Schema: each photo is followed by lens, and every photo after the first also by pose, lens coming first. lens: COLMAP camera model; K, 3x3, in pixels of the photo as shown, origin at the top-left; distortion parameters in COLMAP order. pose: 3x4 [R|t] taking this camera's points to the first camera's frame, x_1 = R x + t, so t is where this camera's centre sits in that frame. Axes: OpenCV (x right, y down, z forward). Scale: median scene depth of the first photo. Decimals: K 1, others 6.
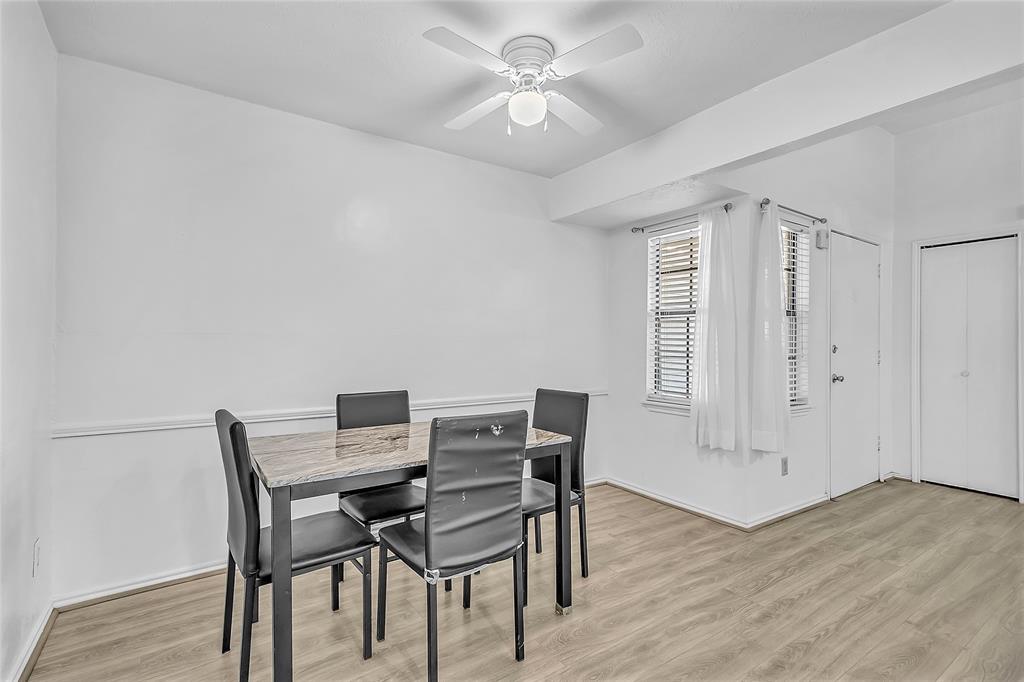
lens RADIAL K [[488.0, 0, 512.0], [0, 488.0, 341.0], [0, 0, 1]] dist [0.015418, 0.000078]
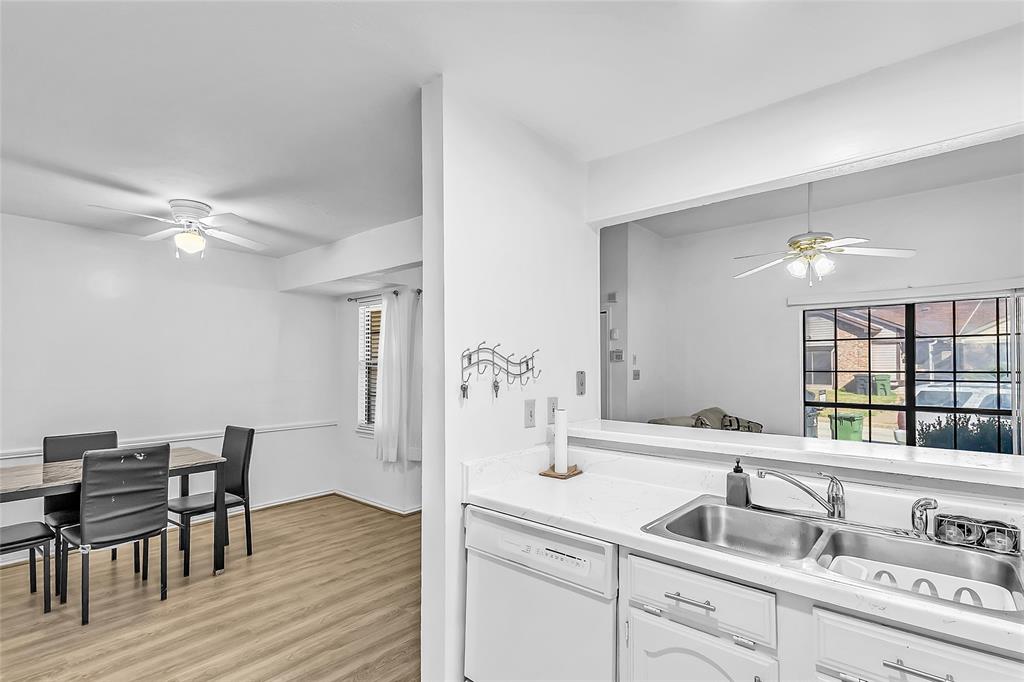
lens RADIAL K [[489.7, 0, 513.4], [0, 489.7, 361.8], [0, 0, 1]] dist [0.002879, 0.000373]
pose [[0.962369, -0.007128, 0.271653, 0.467608], [0.009149, 0.999939, -0.006176, -0.071163], [-0.271592, 0.008429, 0.962376, -0.584780]]
